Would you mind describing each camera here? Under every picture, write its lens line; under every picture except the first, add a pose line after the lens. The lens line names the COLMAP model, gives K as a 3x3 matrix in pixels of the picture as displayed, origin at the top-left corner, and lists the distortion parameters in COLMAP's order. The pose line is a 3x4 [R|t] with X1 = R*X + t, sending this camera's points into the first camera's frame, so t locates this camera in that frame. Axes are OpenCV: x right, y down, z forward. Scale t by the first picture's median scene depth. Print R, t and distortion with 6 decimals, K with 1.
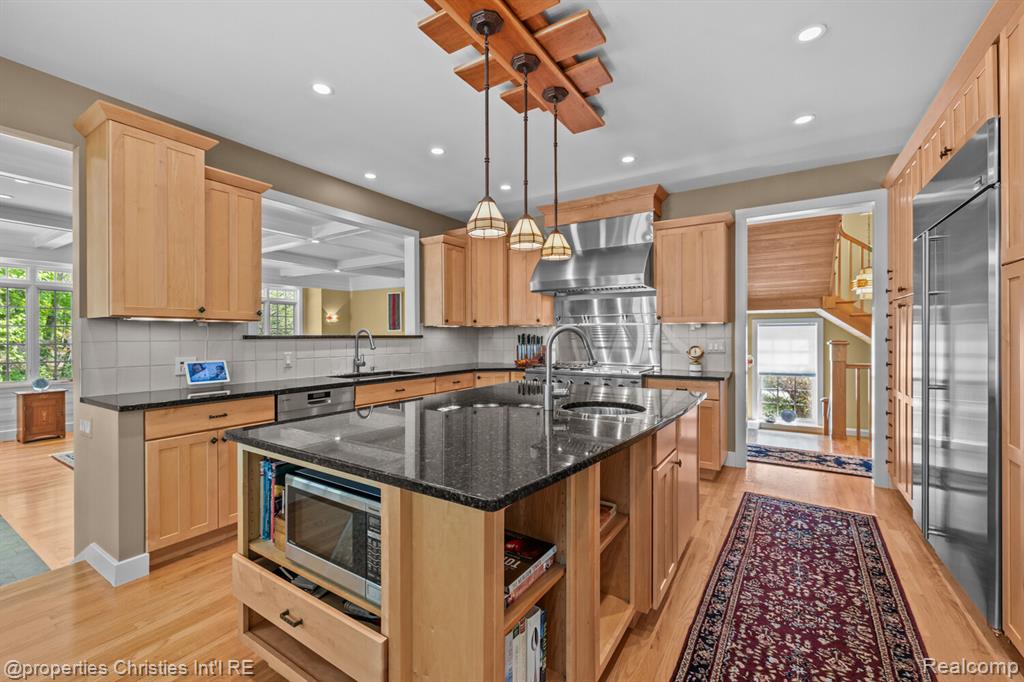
lens RADIAL K [[429.9, 0, 511.7], [0, 429.9, 336.9], [0, 0, 1]] dist [0.000753, 0.000023]
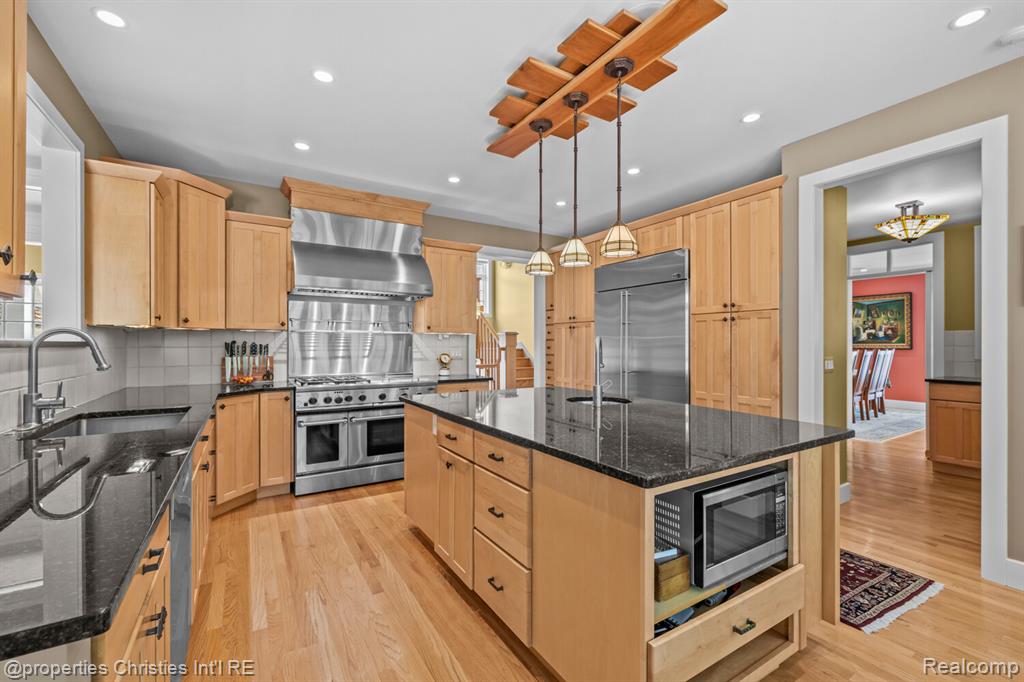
lens RADIAL K [[429.9, 0, 515.0], [0, 429.9, 345.4], [0, 0, 1]] dist [0.000753, 0.000023]
pose [[0.426290, 0.001213, 0.904586, -0.879536], [0.000477, 0.999999, -0.001566, 0.002380], [-0.904587, 0.001099, 0.426289, 0.565974]]
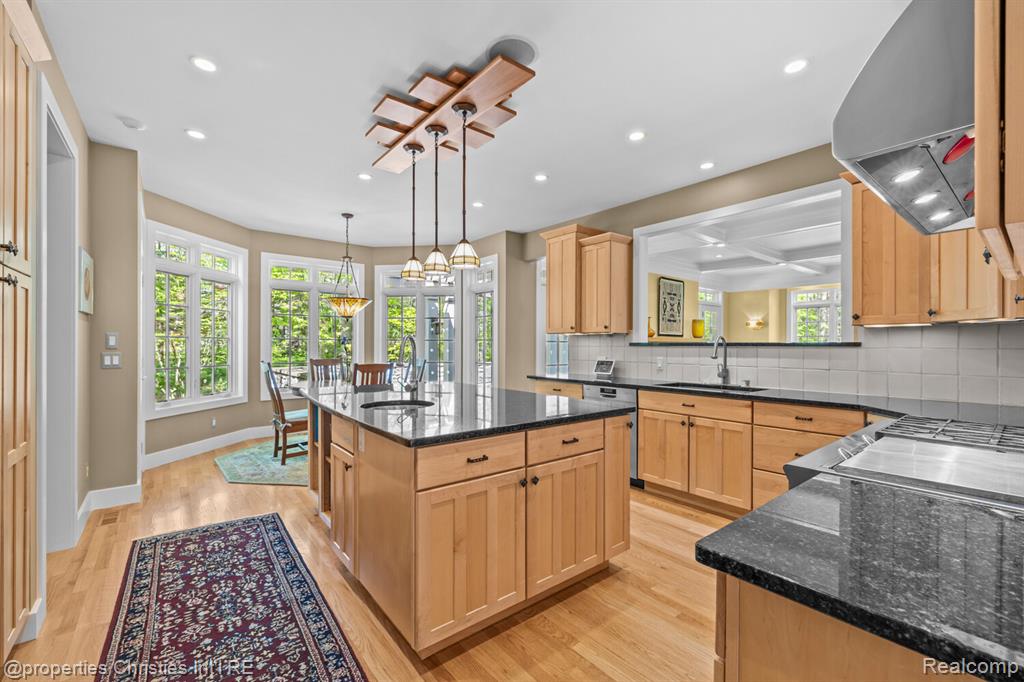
lens RADIAL K [[429.9, 0, 513.4], [0, 429.9, 345.3], [0, 0, 1]] dist [0.000753, 0.000023]
pose [[-0.318849, 0.002397, -0.947802, 0.993772], [-0.003671, 0.999986, 0.003763, 0.000789], [0.947798, 0.004679, -0.318836, 1.371456]]
